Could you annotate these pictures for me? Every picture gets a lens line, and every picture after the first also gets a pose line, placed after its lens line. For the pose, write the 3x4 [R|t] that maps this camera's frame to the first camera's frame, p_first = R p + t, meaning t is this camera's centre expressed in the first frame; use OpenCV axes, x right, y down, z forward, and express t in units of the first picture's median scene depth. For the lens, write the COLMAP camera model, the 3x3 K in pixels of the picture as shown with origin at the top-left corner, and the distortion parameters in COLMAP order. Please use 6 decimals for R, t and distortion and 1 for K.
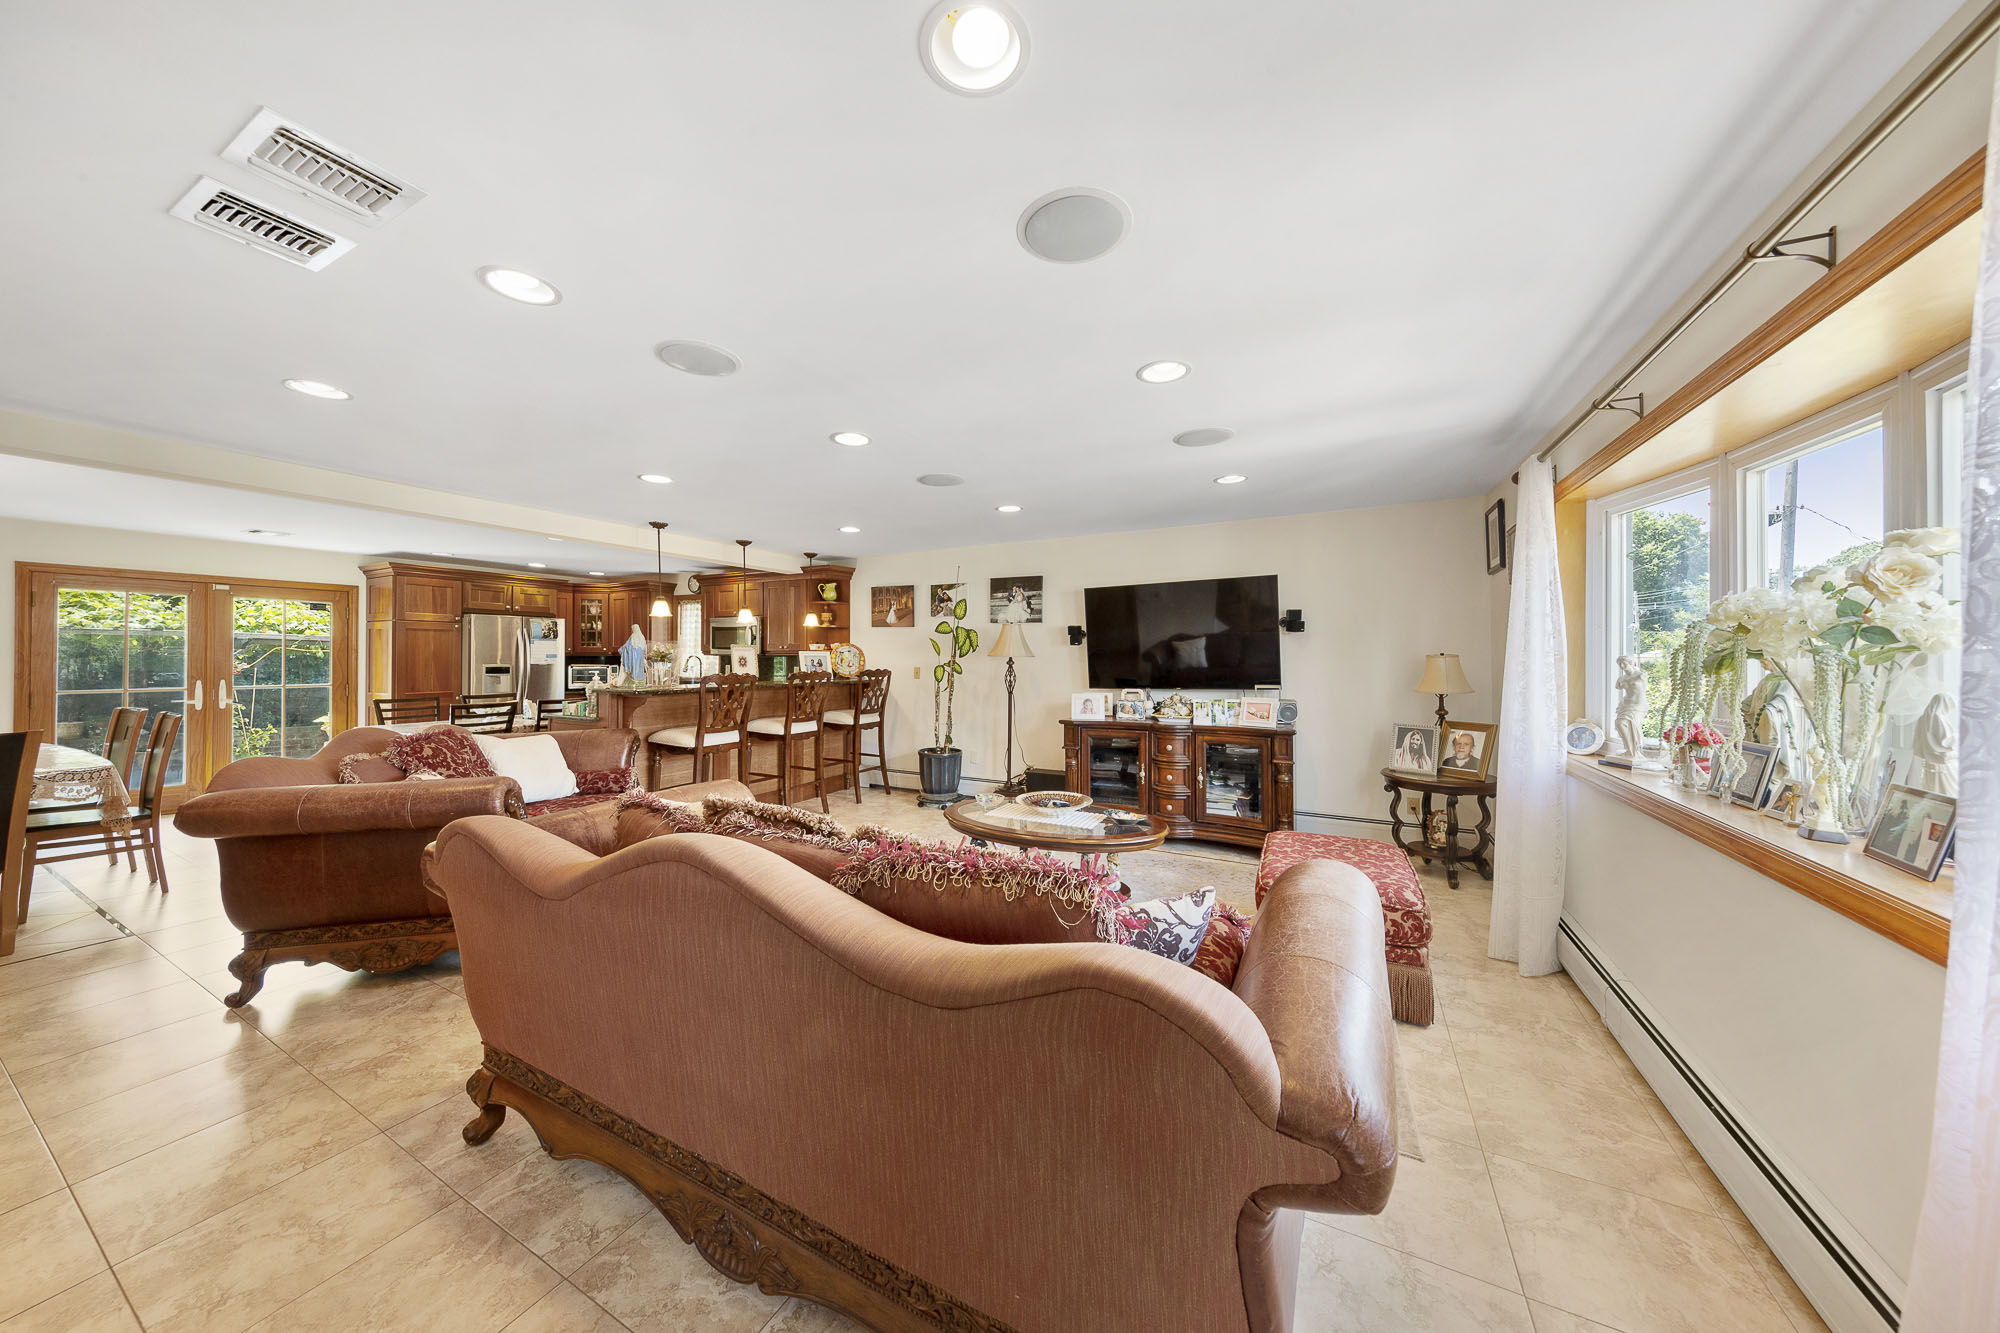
lens RADIAL K [[630.9, 0, 997.9], [0, 630.9, 661.1], [0, 0, 1]] dist [-0.006636, 0.000219]
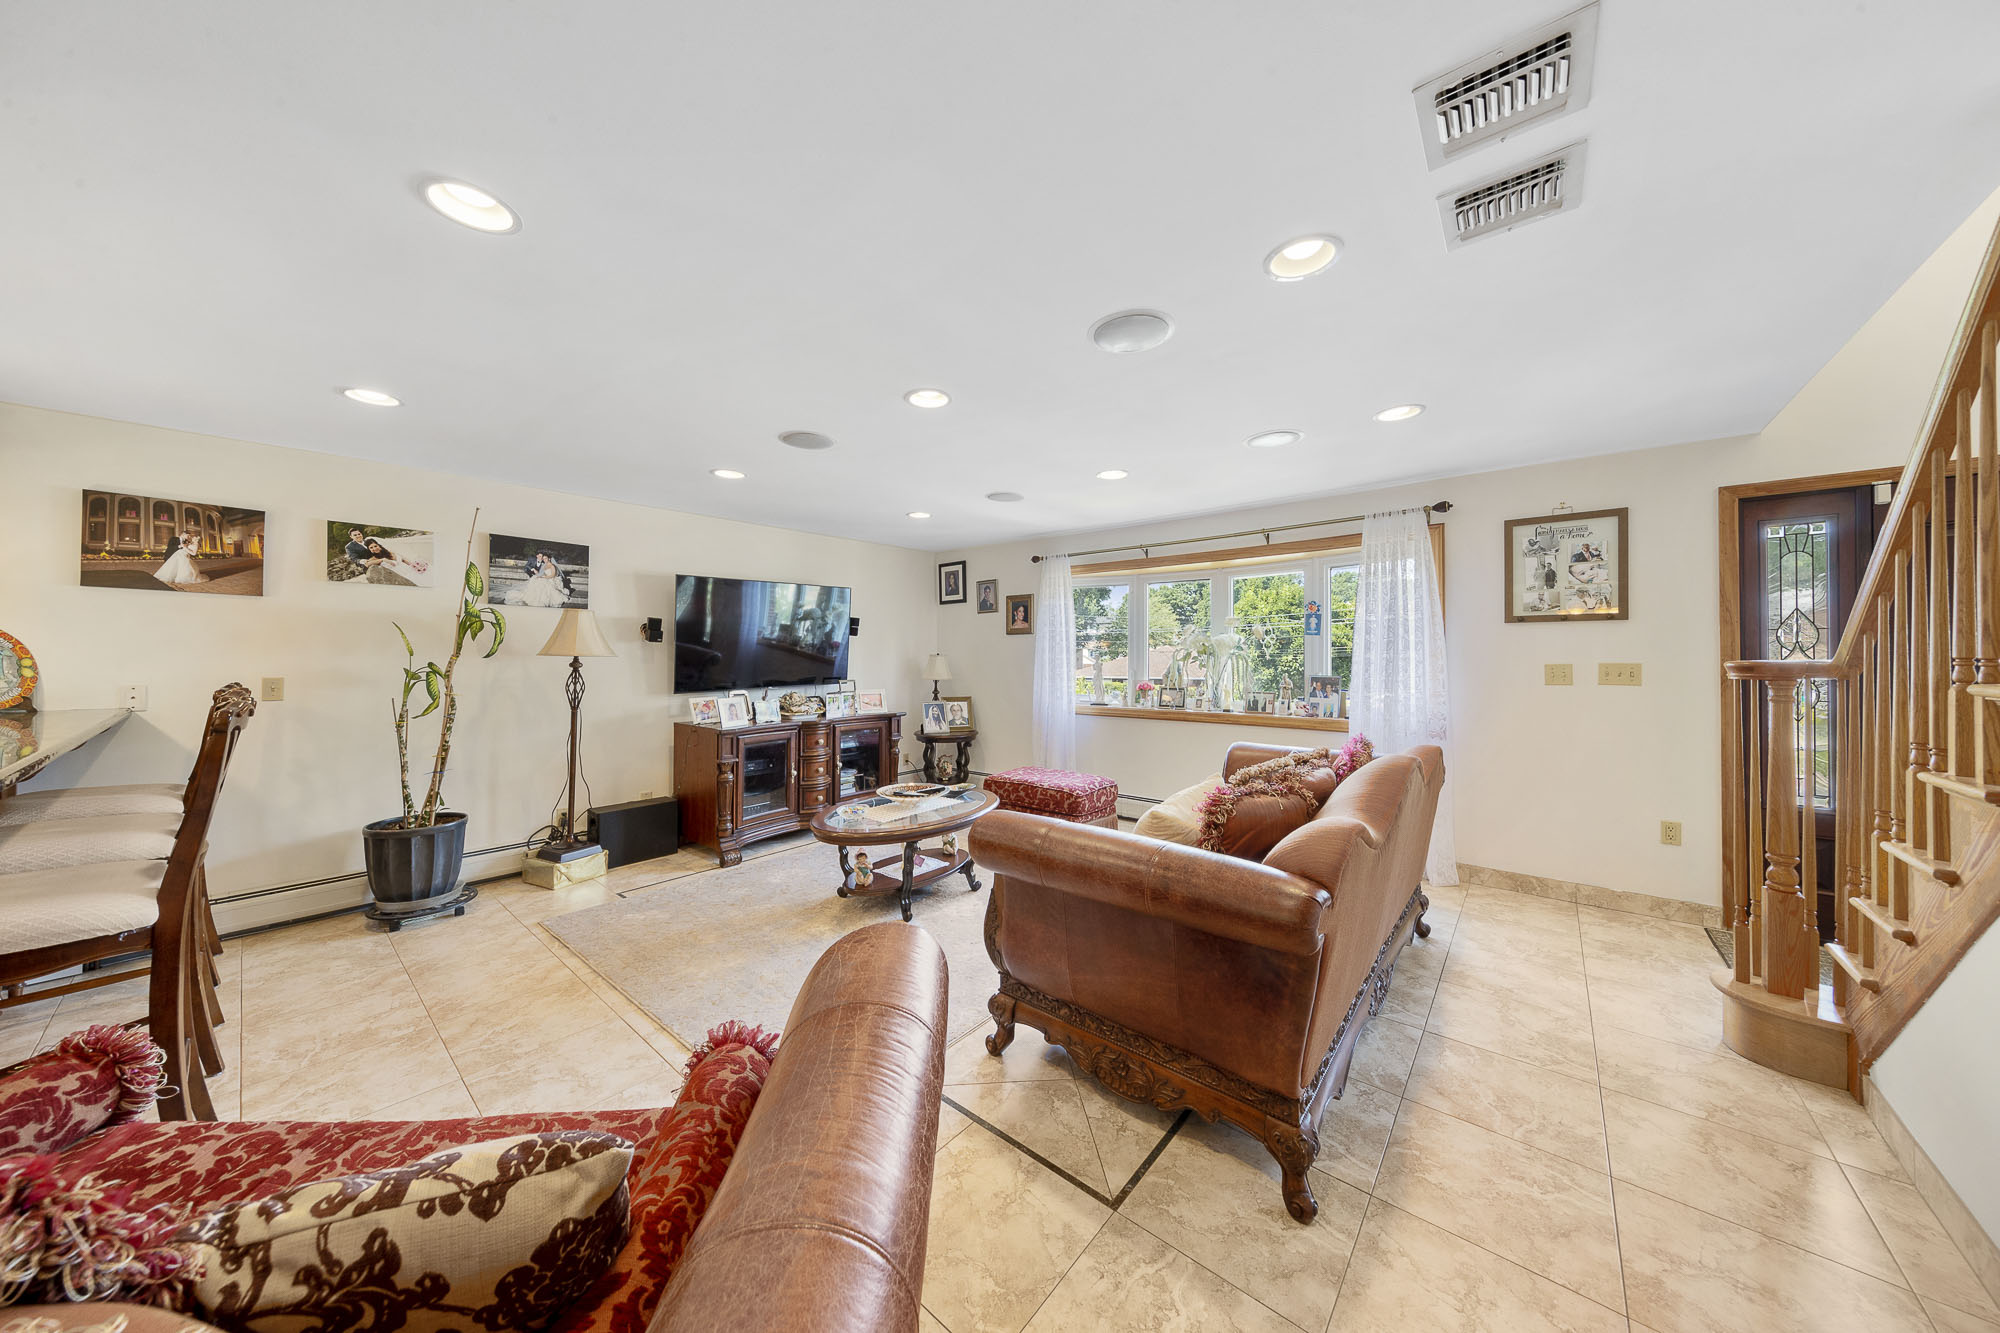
lens RADIAL K [[630.9, 0, 994.9], [0, 630.9, 661.0], [0, 0, 1]] dist [-0.006636, 0.000219]
pose [[0.209495, -0.007392, 0.977782, -0.795657], [0.008983, 0.999944, 0.005635, -0.002051], [-0.977768, 0.007603, 0.209550, 0.555905]]
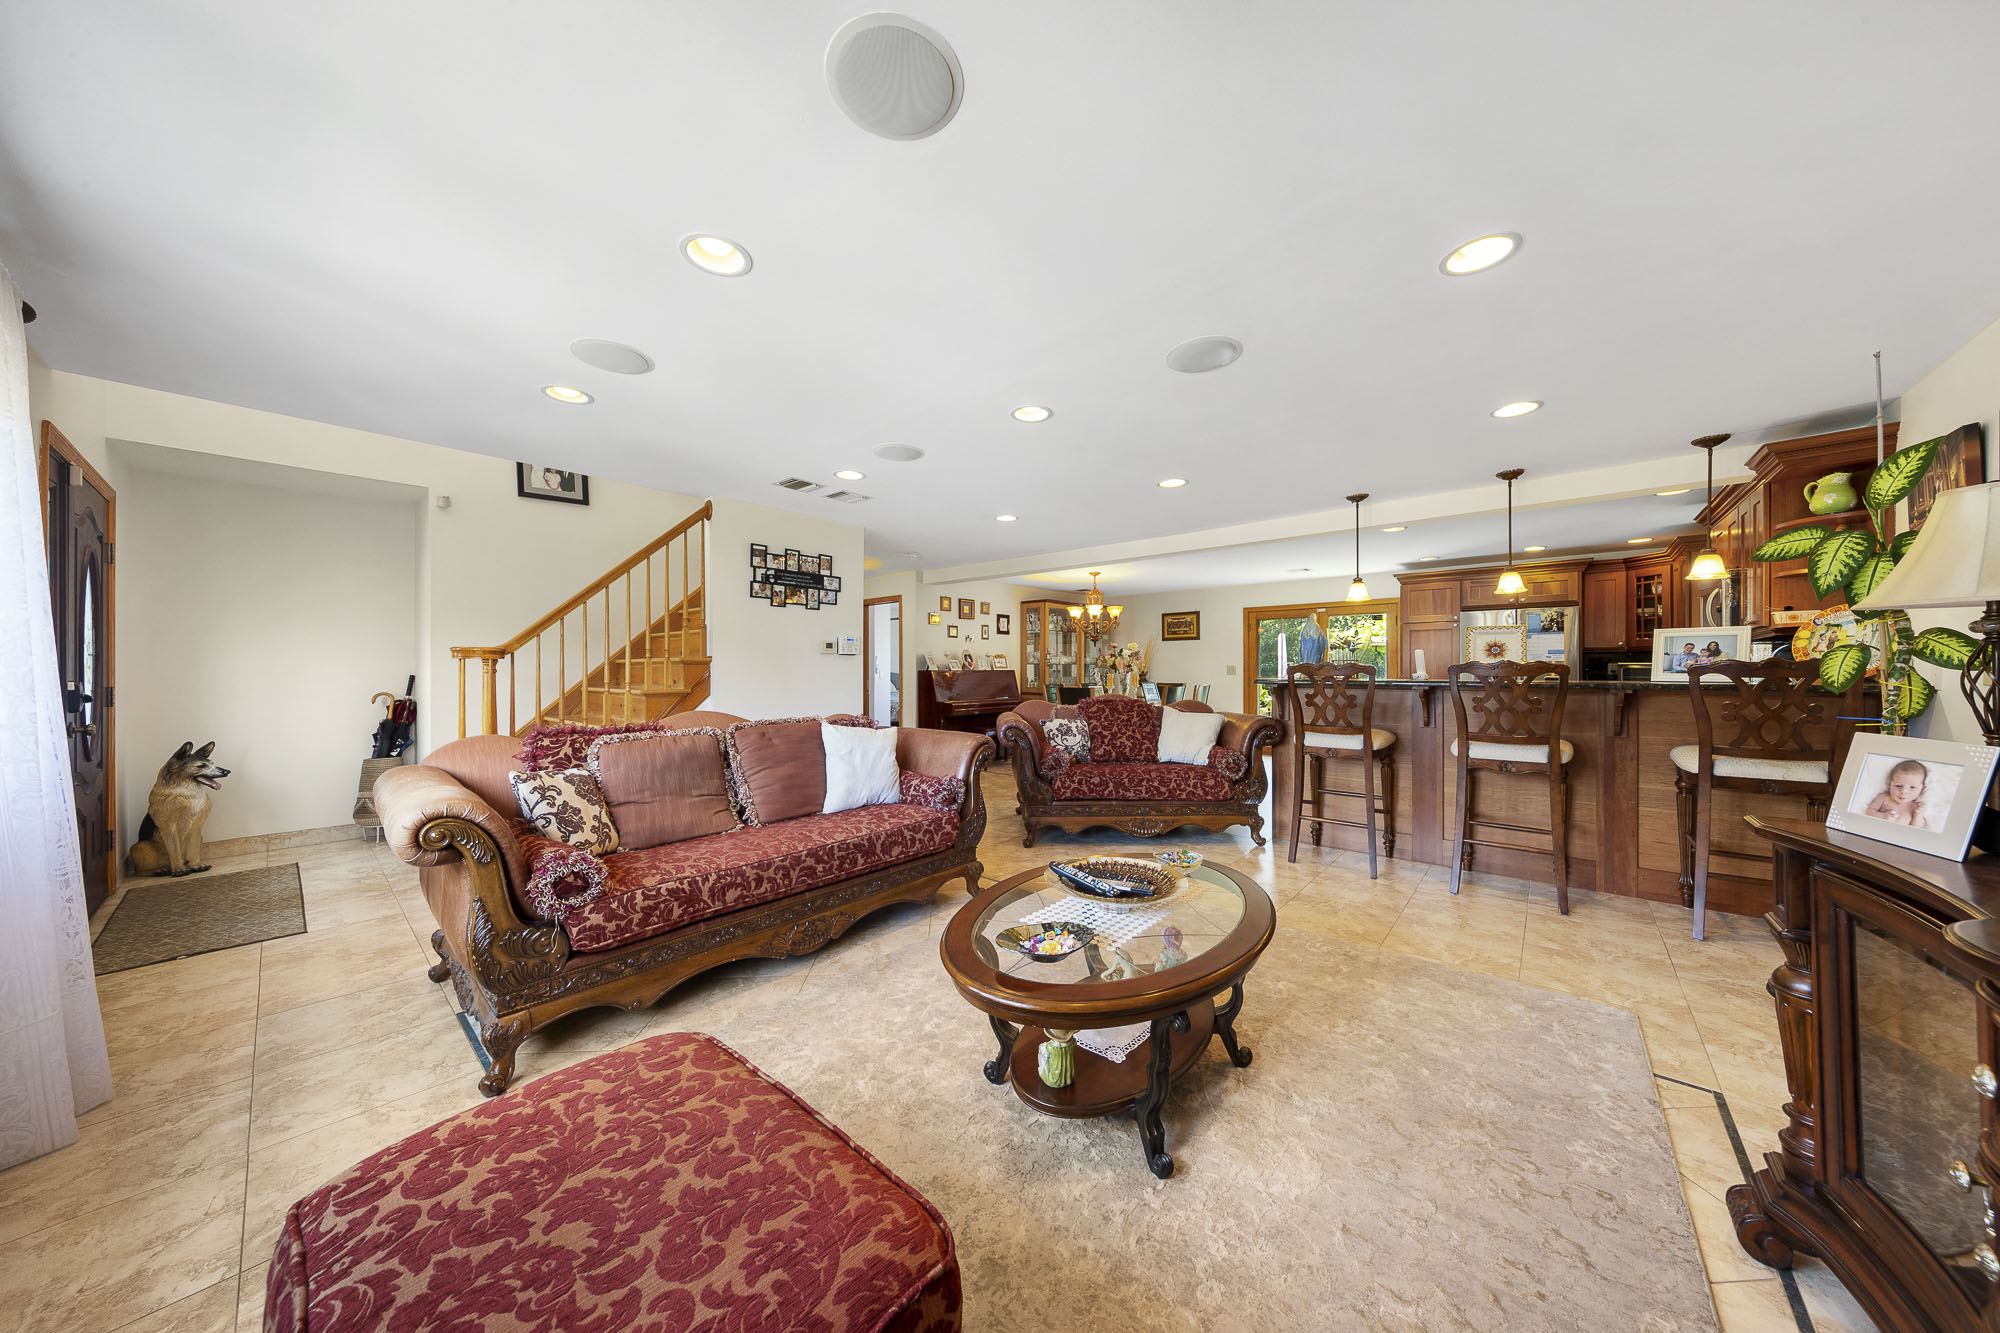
lens RADIAL K [[630.9, 0, 988.2], [0, 630.9, 667.8], [0, 0, 1]] dist [-0.006636, 0.000219]
pose [[-0.257960, -0.004940, -0.966143, 0.566499], [-0.003910, 0.999984, -0.004069, 0.036990], [0.966148, 0.002728, -0.257975, 0.908779]]
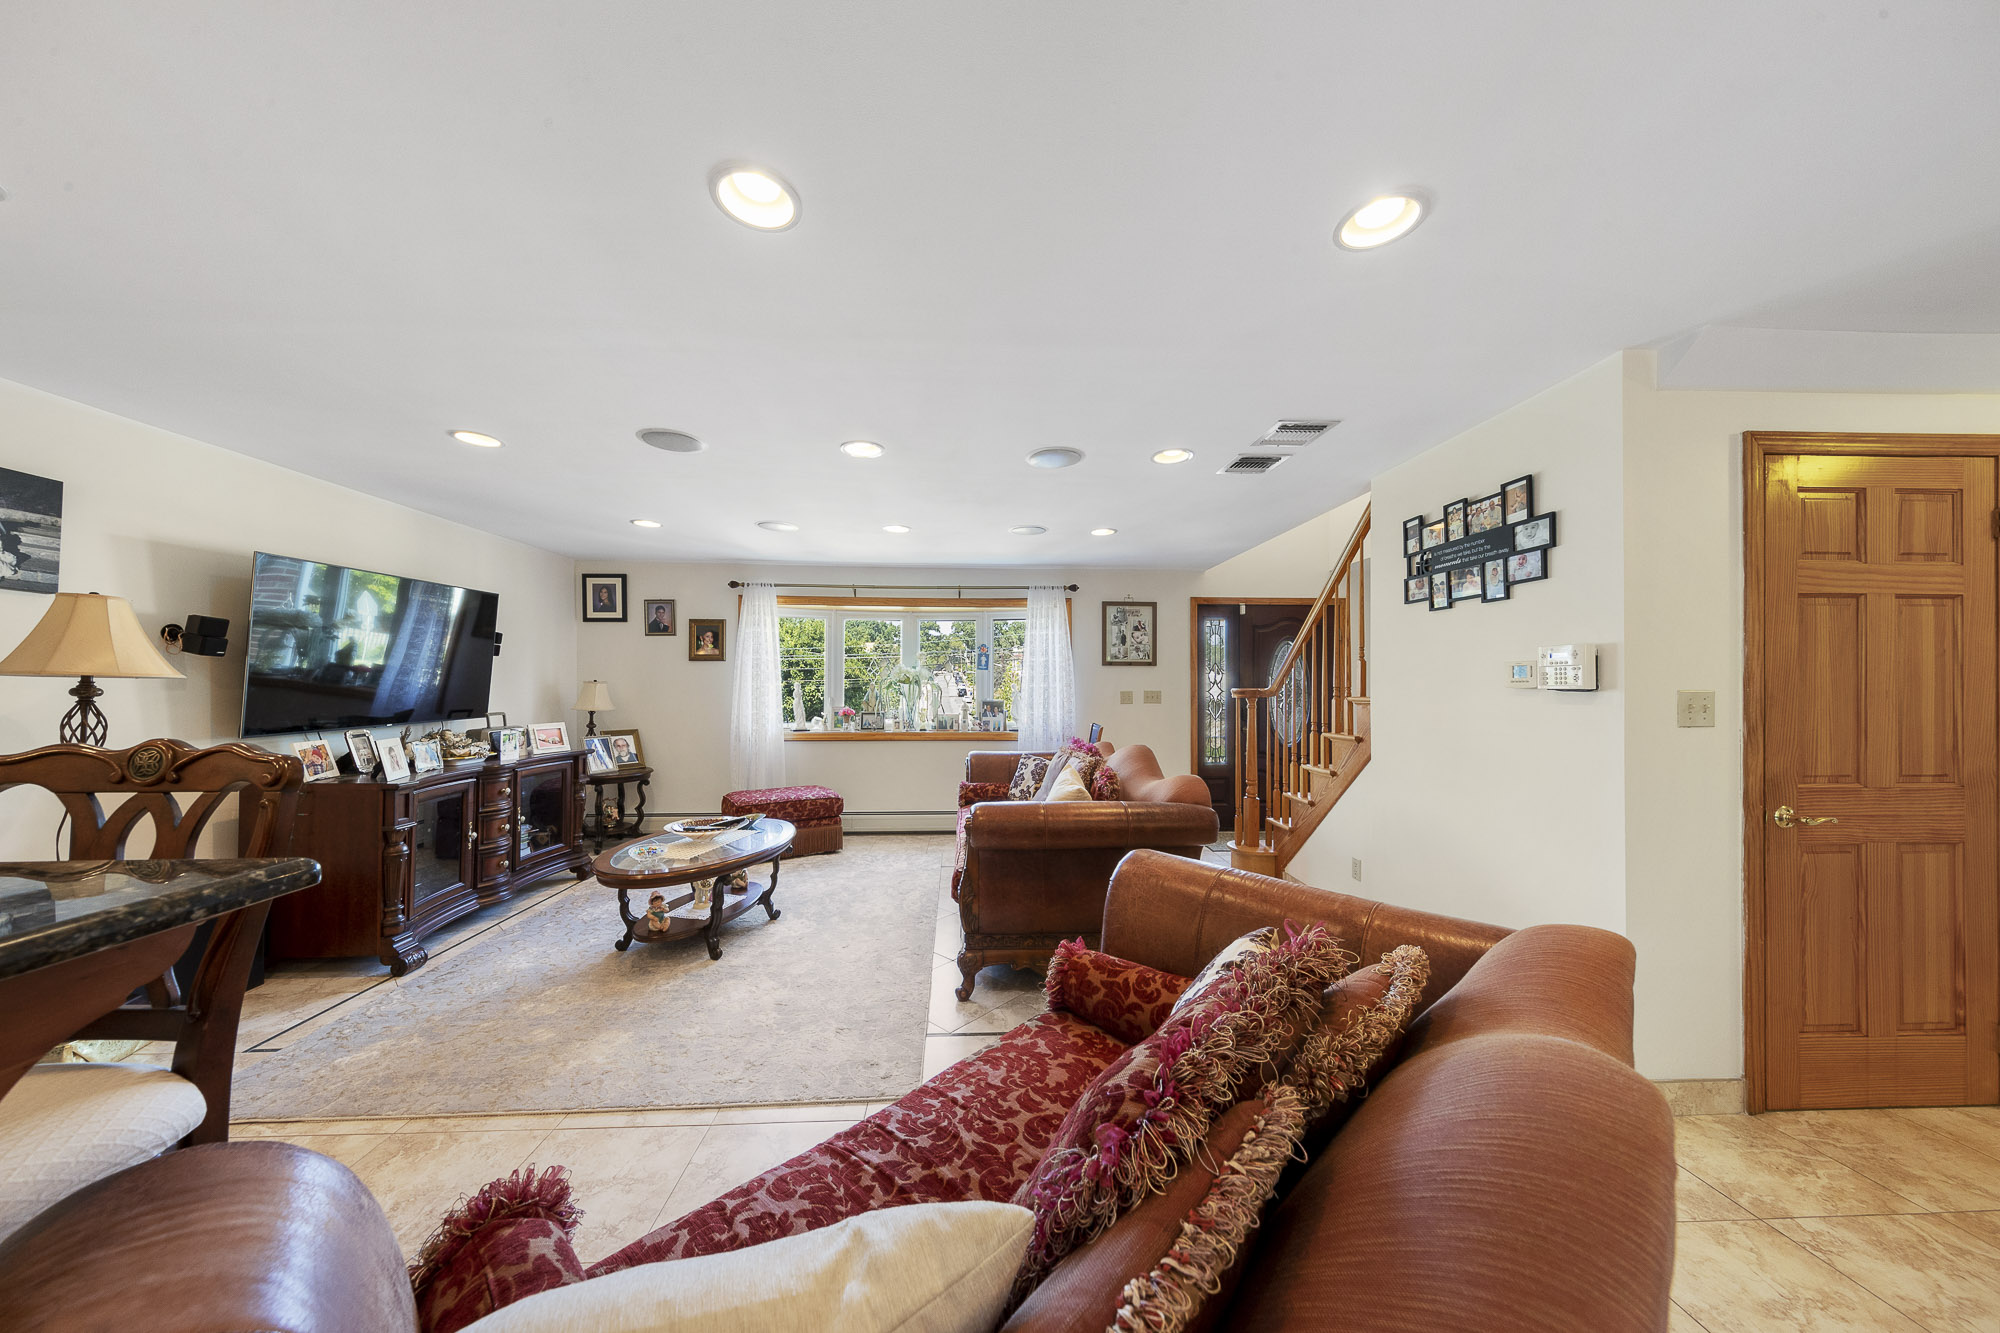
lens RADIAL K [[630.9, 0, 996.5], [0, 630.9, 687.6], [0, 0, 1]] dist [-0.006636, 0.000219]
pose [[-0.521986, -0.002796, 0.852950, -0.868622], [0.002084, 0.999987, 0.004554, -0.001530], [-0.852952, 0.004154, -0.521973, 0.999384]]
